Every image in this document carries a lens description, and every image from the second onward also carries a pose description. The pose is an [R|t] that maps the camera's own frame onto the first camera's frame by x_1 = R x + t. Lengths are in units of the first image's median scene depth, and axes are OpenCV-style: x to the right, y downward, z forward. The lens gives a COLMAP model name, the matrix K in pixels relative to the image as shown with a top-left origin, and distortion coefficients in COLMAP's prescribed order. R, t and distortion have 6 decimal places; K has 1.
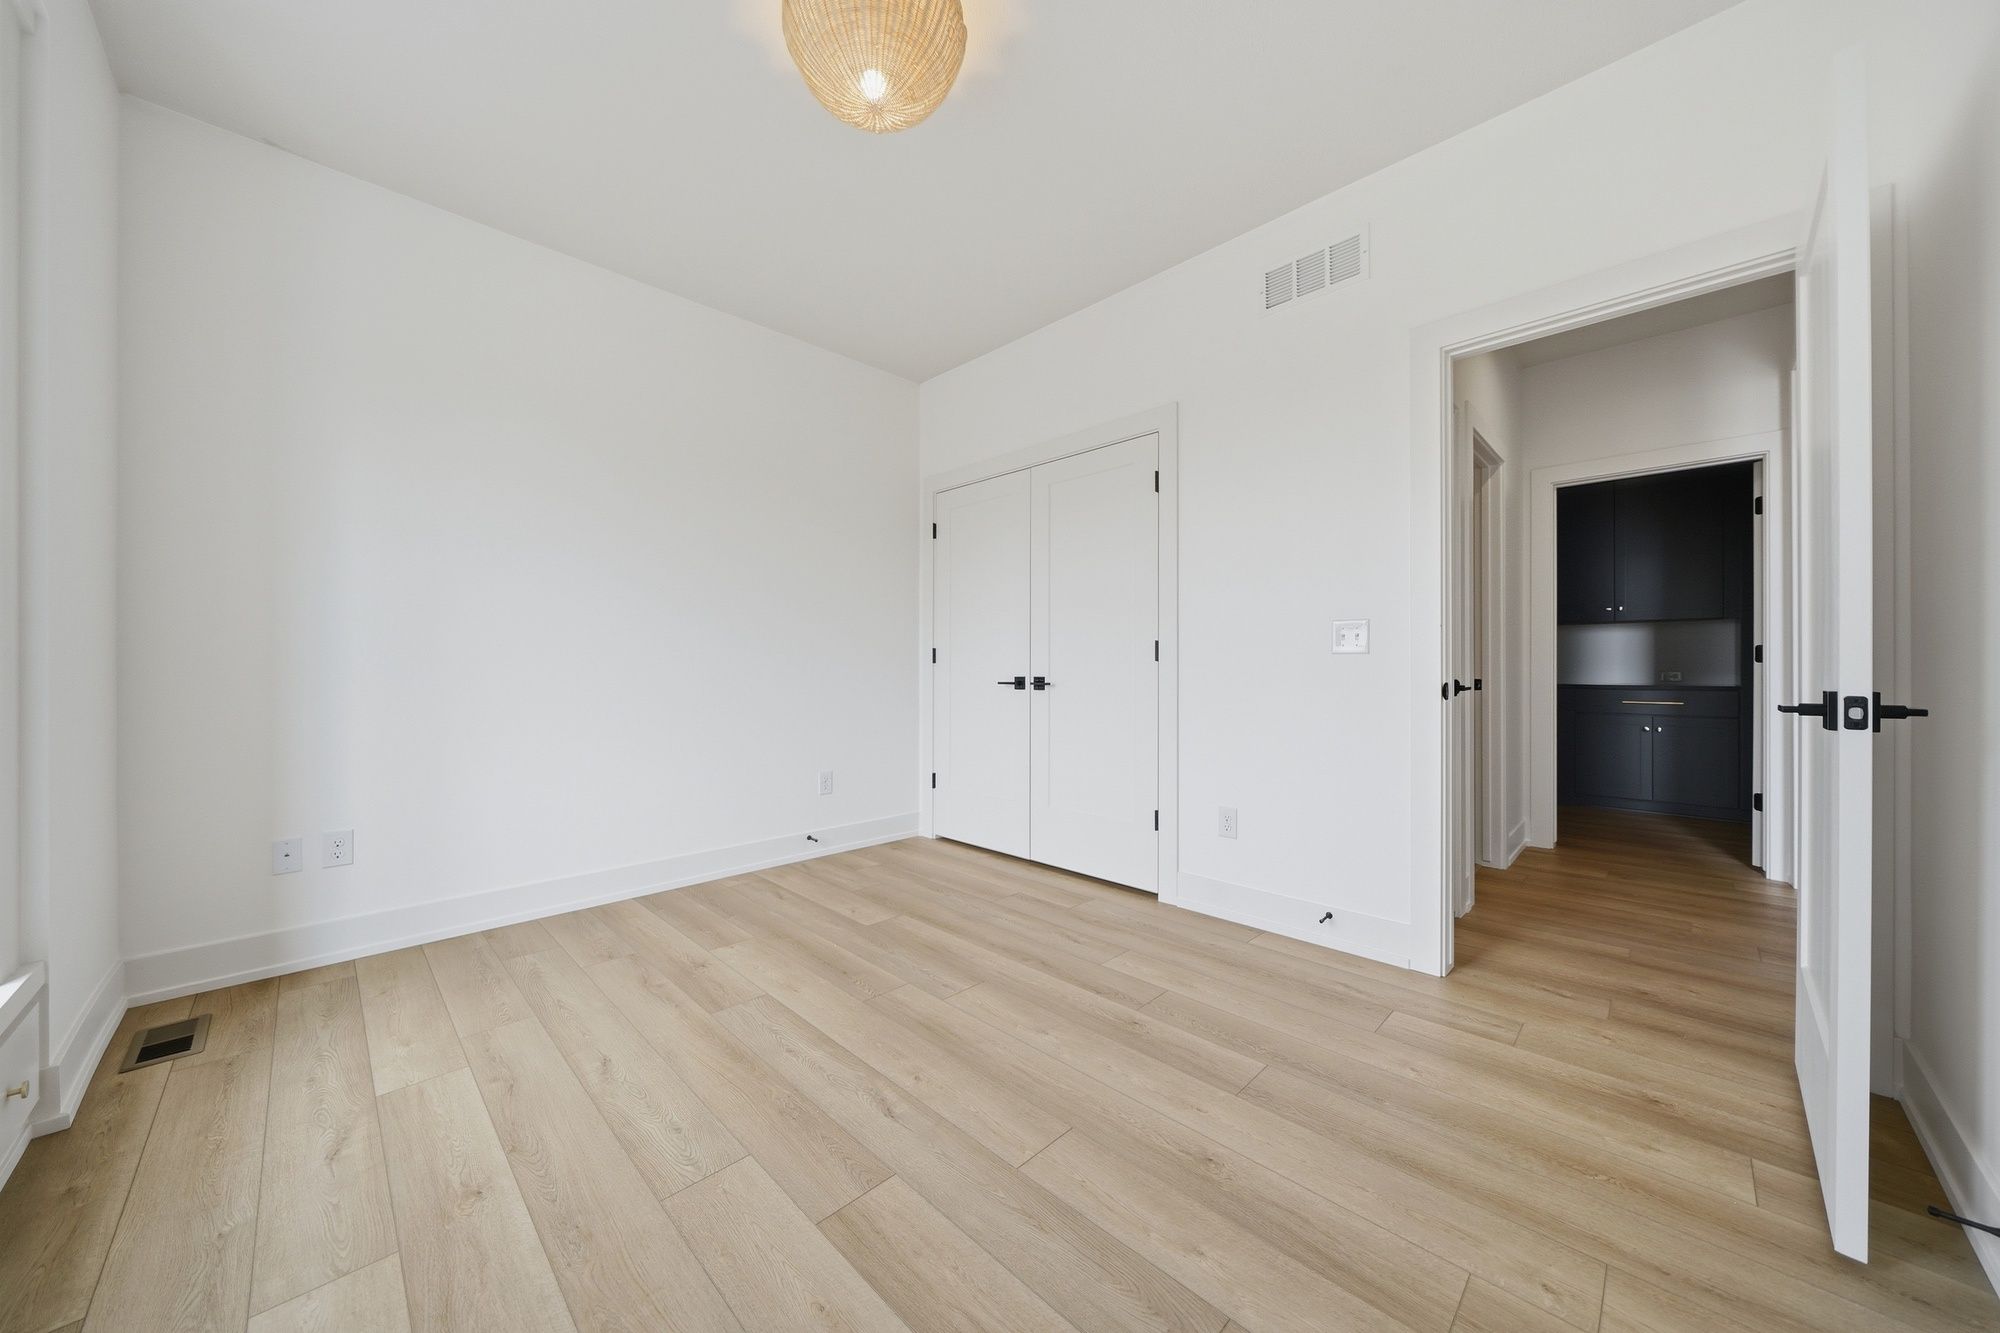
lens RADIAL K [[693.6, 0, 999.0], [0, 693.6, 650.7], [0, 0, 1]] dist [0.000835, -0.000019]
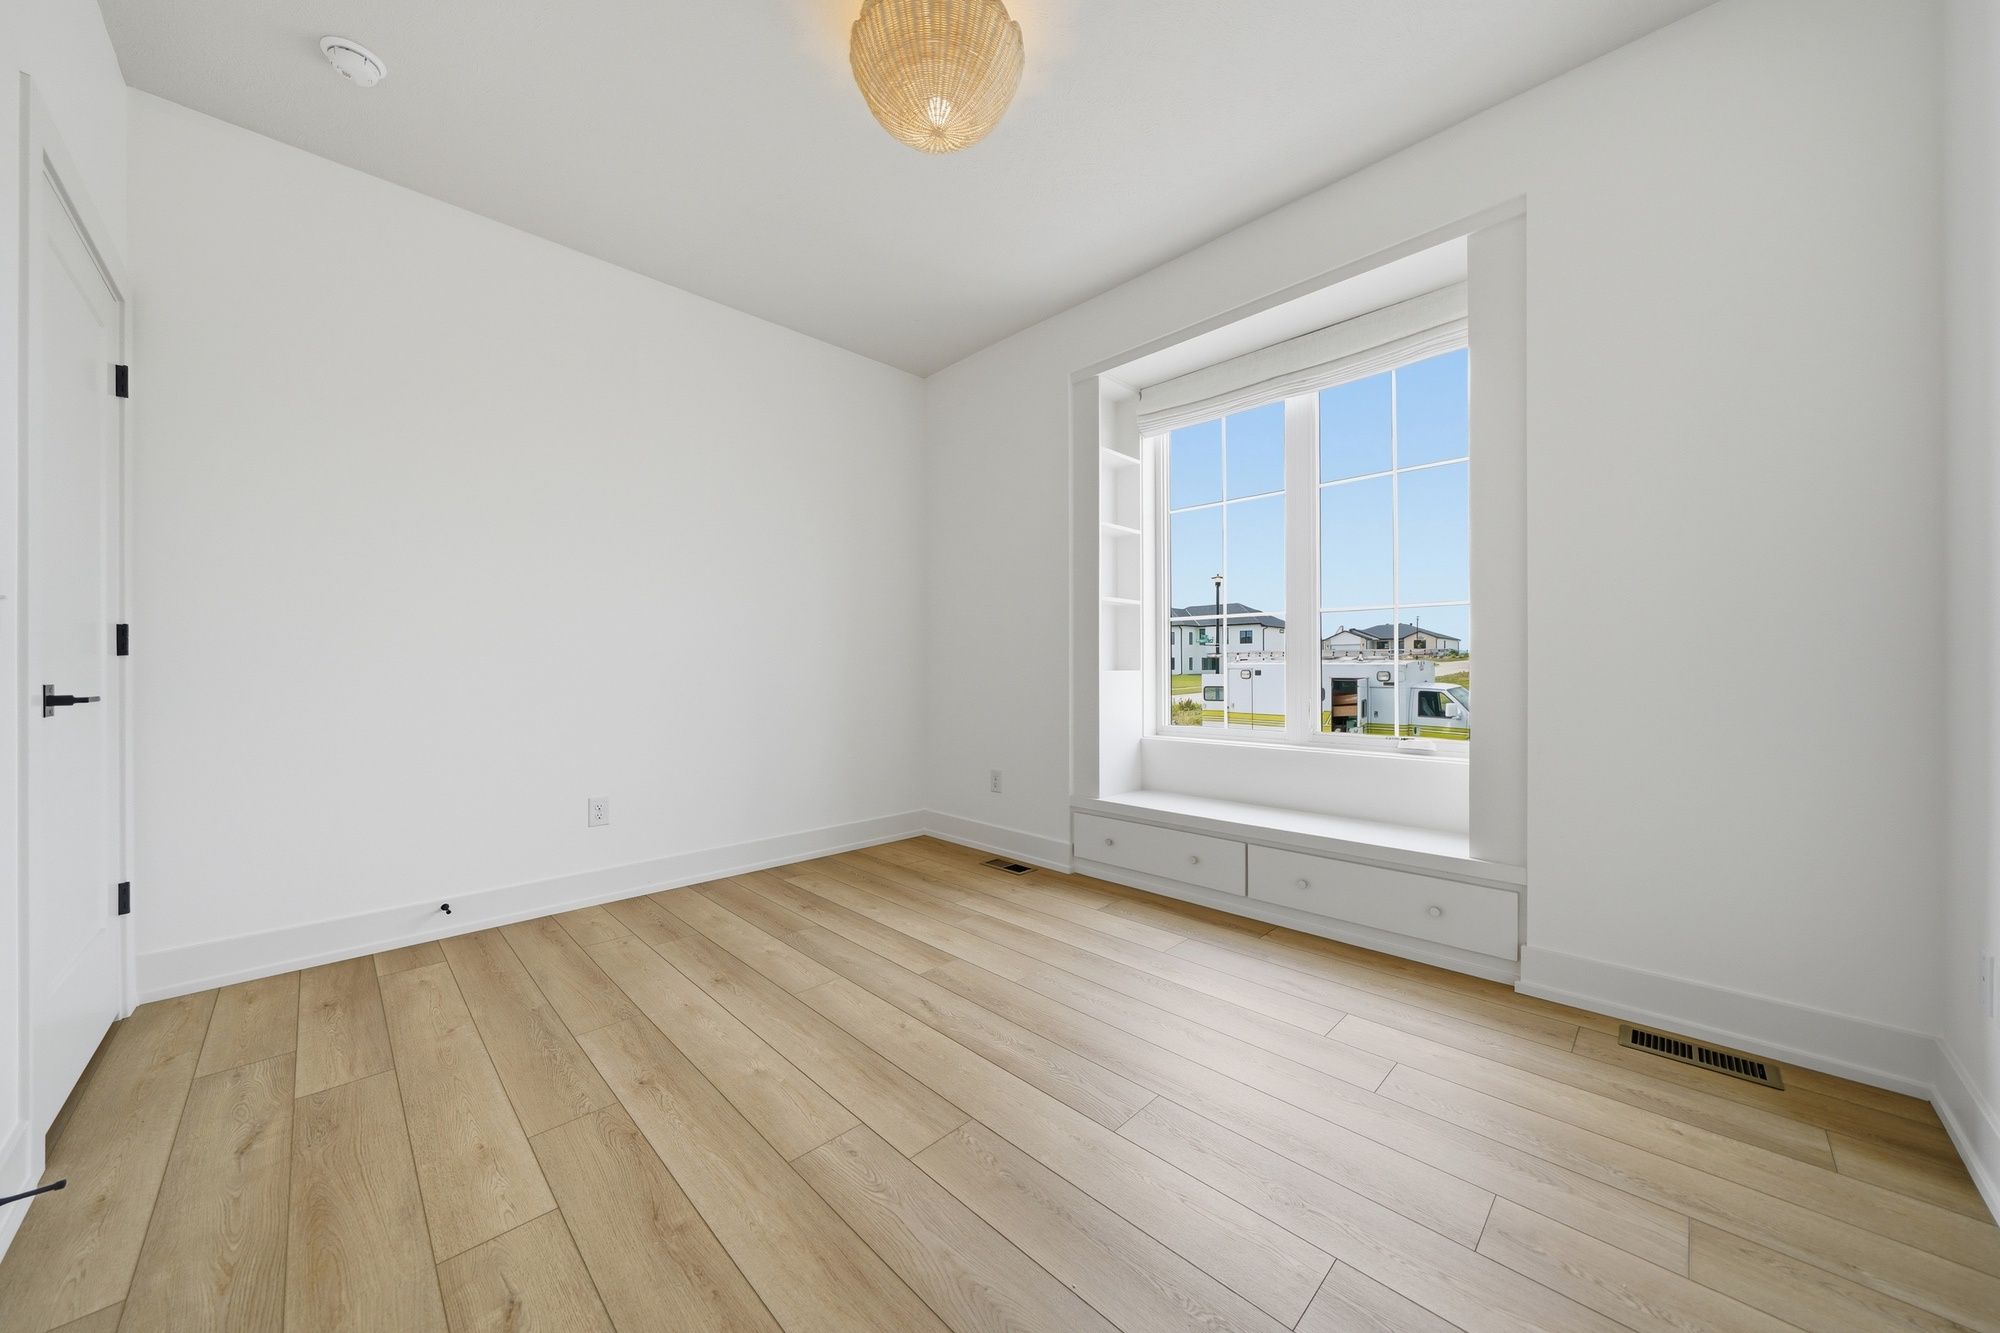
lens RADIAL K [[693.6, 0, 999.0], [0, 693.6, 650.7], [0, 0, 1]] dist [0.000835, -0.000019]
pose [[-0.999977, 0.006443, 0.002064, -0.269998], [0.006338, 0.998860, -0.047312, 0.057133], [-0.002367, -0.047298, -0.998878, 2.066080]]
